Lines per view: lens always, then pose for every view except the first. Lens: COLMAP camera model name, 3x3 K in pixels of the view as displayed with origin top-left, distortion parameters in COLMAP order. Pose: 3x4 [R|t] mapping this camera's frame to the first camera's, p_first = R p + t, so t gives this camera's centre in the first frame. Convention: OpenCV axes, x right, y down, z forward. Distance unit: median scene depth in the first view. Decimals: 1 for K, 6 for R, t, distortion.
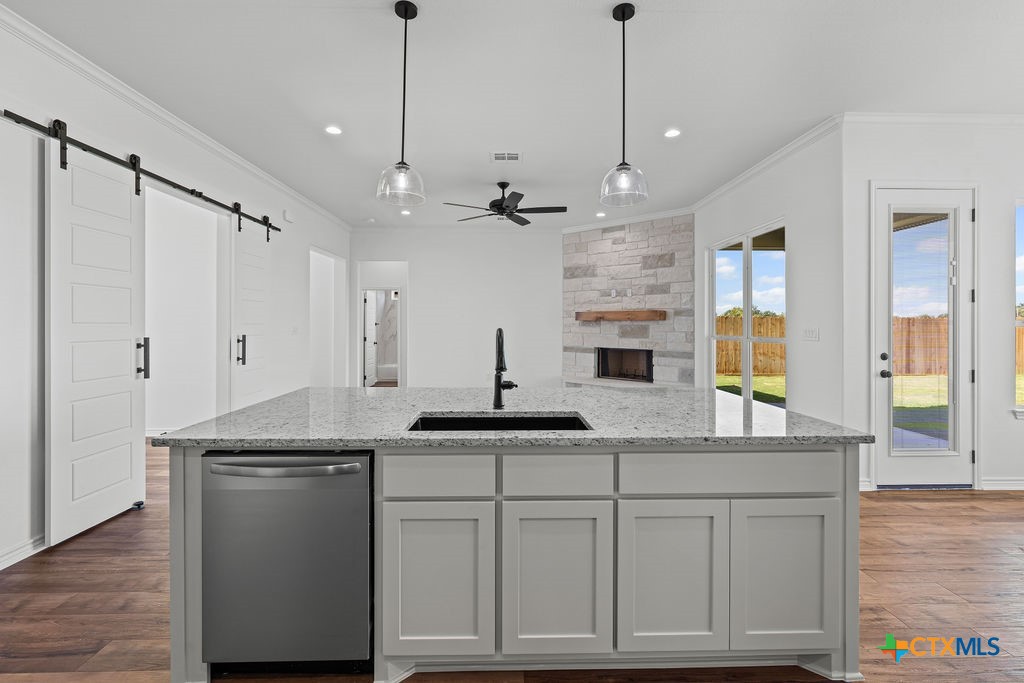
lens RADIAL K [[474.1, 0, 516.4], [0, 474.1, 324.7], [0, 0, 1]] dist [0.001717, -0.000923]
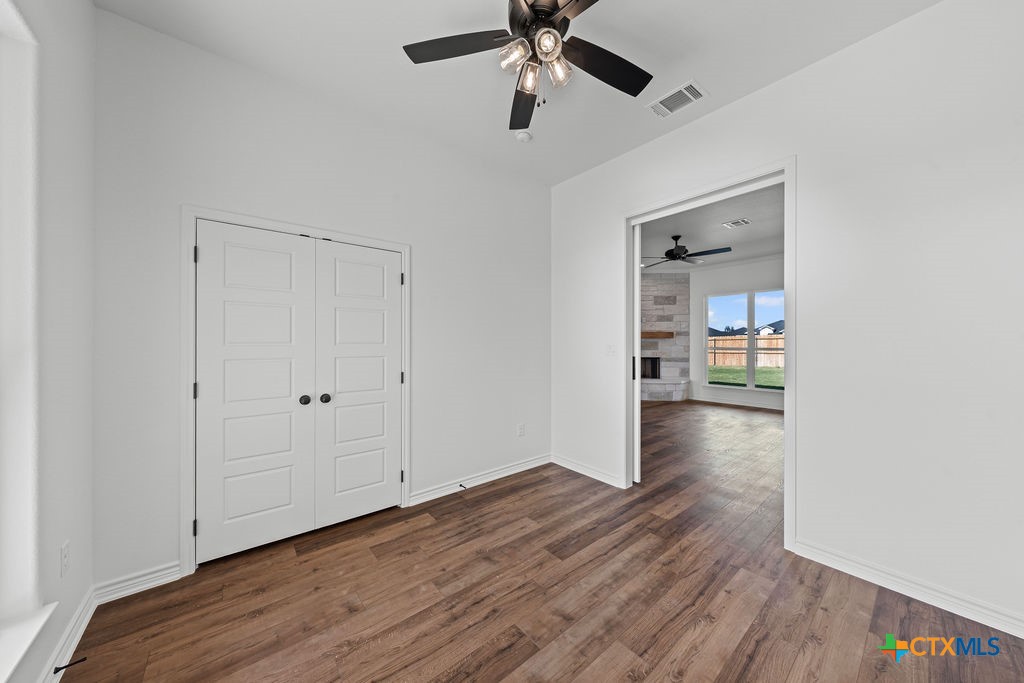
lens RADIAL K [[347.8, 0, 507.9], [0, 347.8, 339.9], [0, 0, 1]] dist [-0.001931, -0.000023]
pose [[0.791334, -0.001449, 0.611382, -0.829836], [0.000127, 0.999998, 0.002207, -0.006952], [-0.611384, -0.001669, 0.791332, 0.421852]]
